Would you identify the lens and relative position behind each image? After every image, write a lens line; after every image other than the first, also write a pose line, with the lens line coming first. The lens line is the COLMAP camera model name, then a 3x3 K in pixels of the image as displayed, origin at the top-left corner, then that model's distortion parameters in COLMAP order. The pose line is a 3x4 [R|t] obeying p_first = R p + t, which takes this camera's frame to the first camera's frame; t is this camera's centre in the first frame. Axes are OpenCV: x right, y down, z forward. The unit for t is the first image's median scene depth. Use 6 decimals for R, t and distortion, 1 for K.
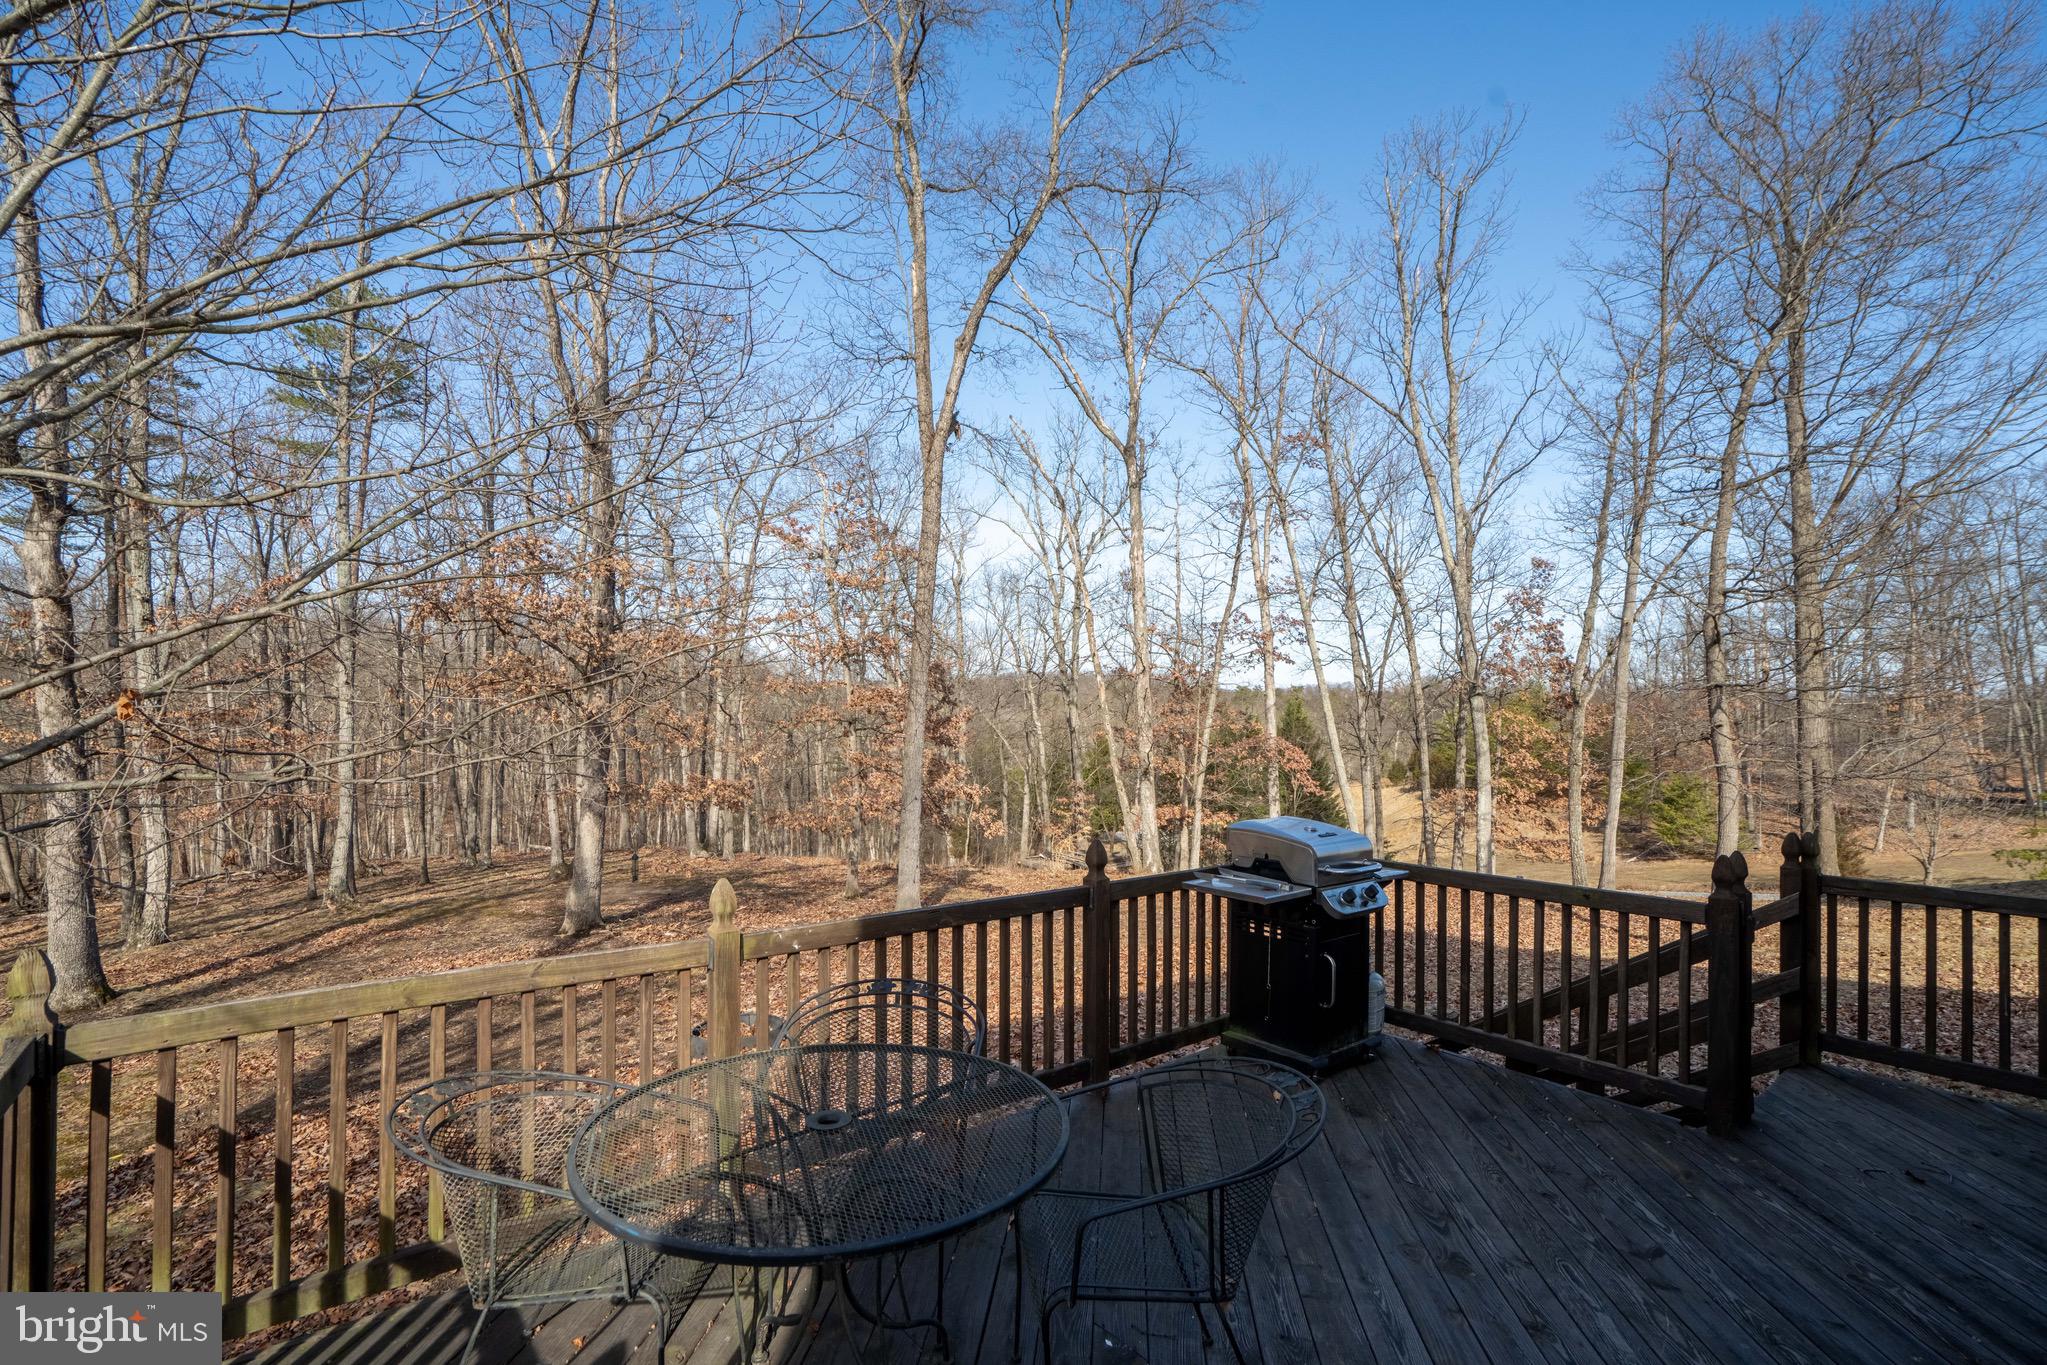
lens RADIAL K [[950.2, 0, 1023.5], [0, 950.2, 682.5], [0, 0, 1]] dist [-0.071482, 0.028763]
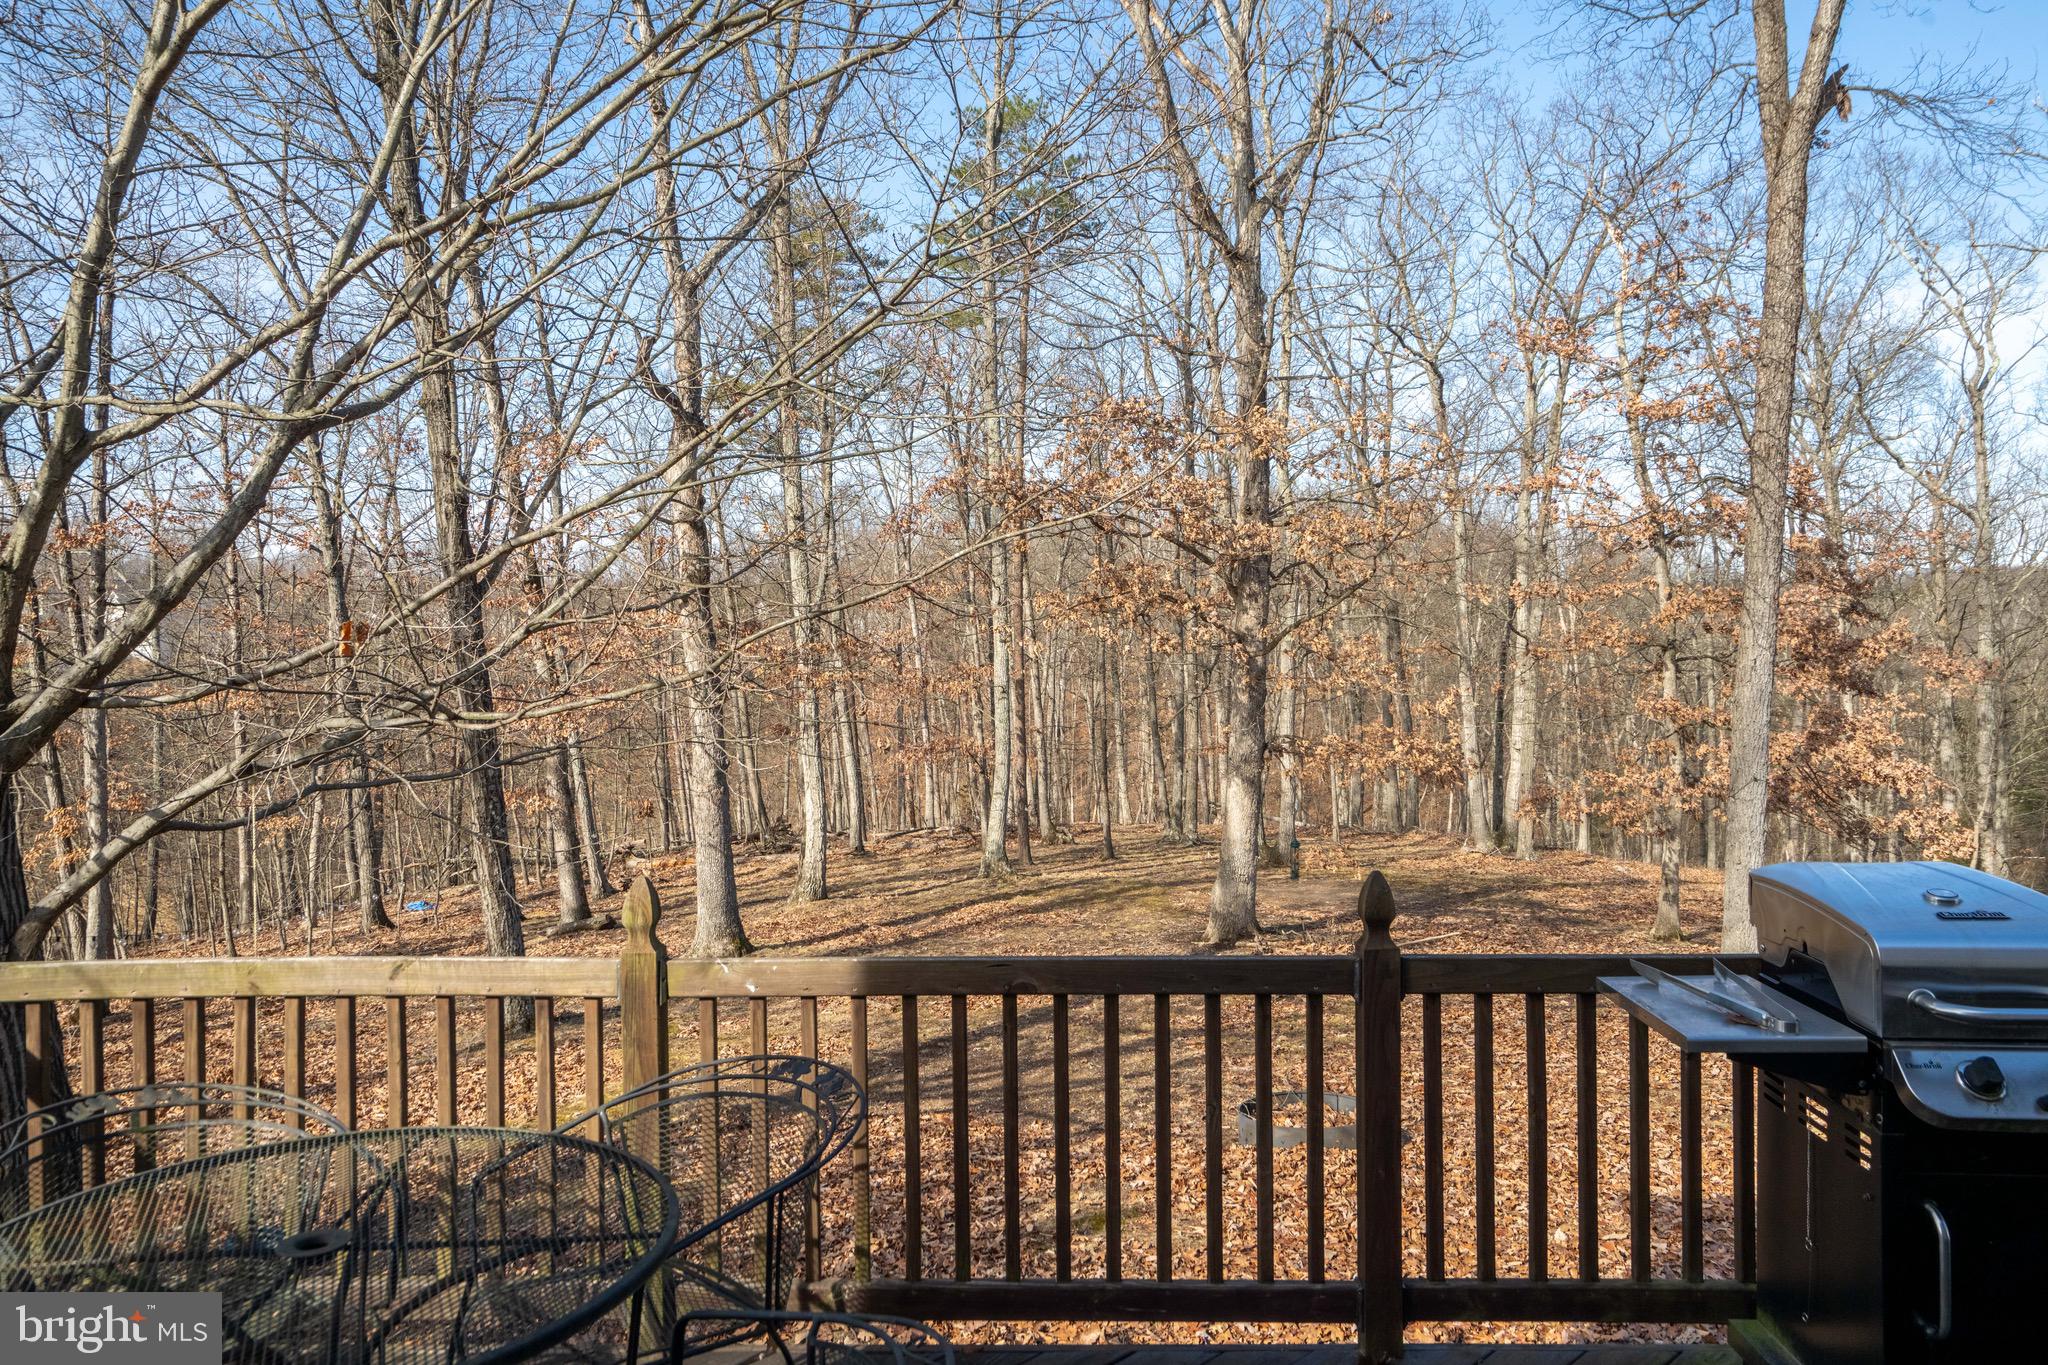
lens RADIAL K [[1416.6, 0, 1024.0], [0, 1416.6, 682.5], [0, 0, 1]] dist [-0.005094, 0.001247]
pose [[0.763071, 0.009217, -0.646249, 0.110567], [0.033119, 0.998027, 0.053341, 0.004007], [0.645465, -0.062106, 0.761260, 0.076763]]
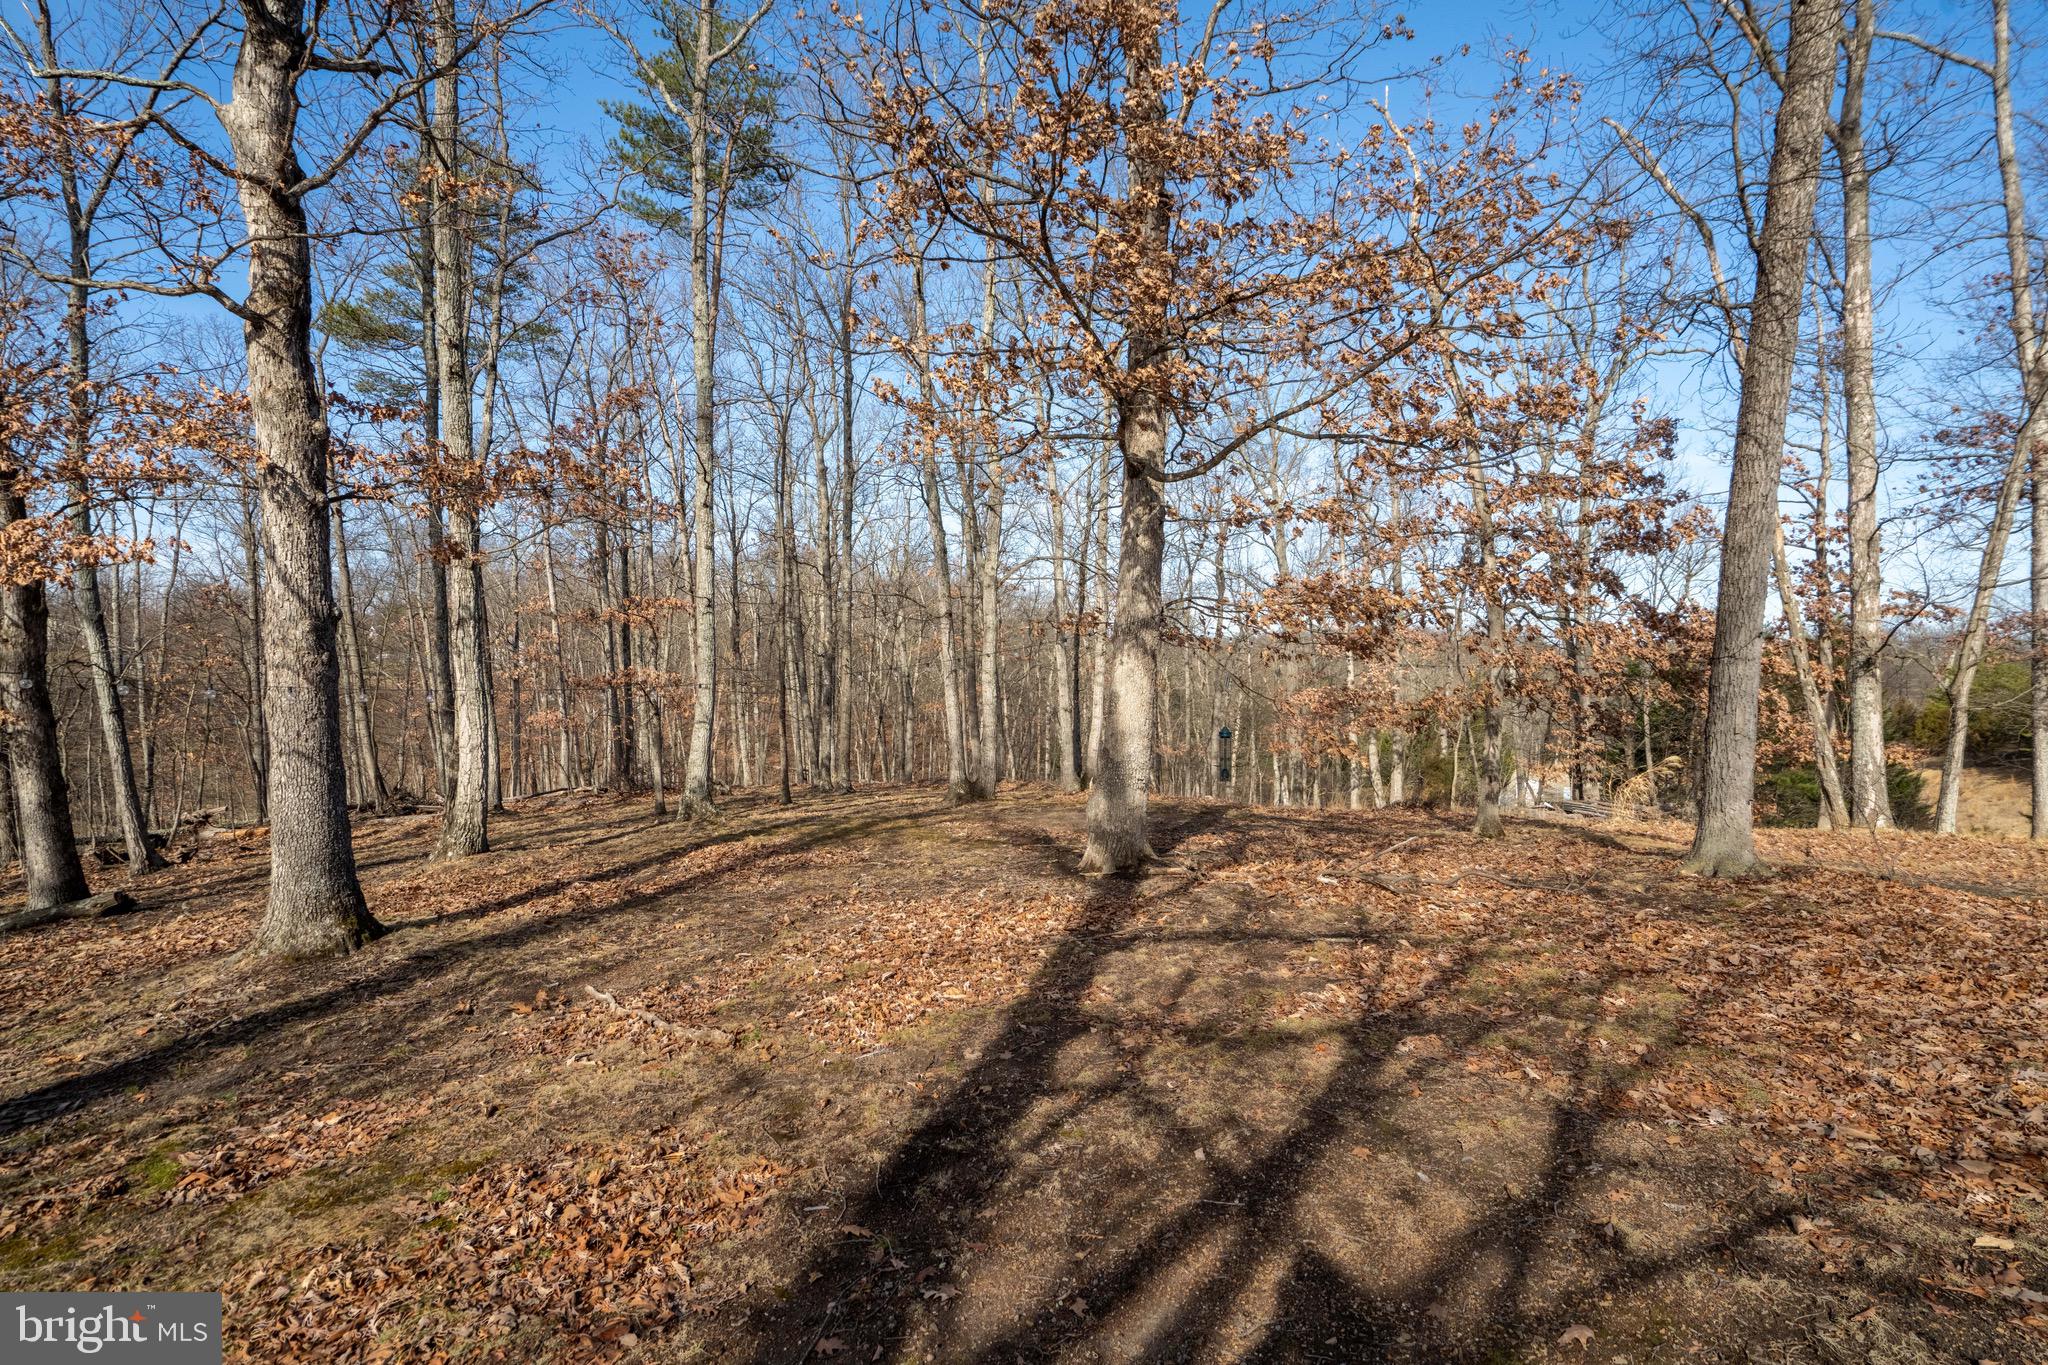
lens RADIAL K [[950.6, 0, 1024.0], [0, 950.6, 682.5], [0, 0, 1]] dist [-0.071482, 0.028763]
pose [[0.963877, 0.005127, -0.266298, -0.378190], [0.004325, 0.999382, 0.034897, 0.138954], [0.266313, -0.034788, 0.963259, 0.451935]]
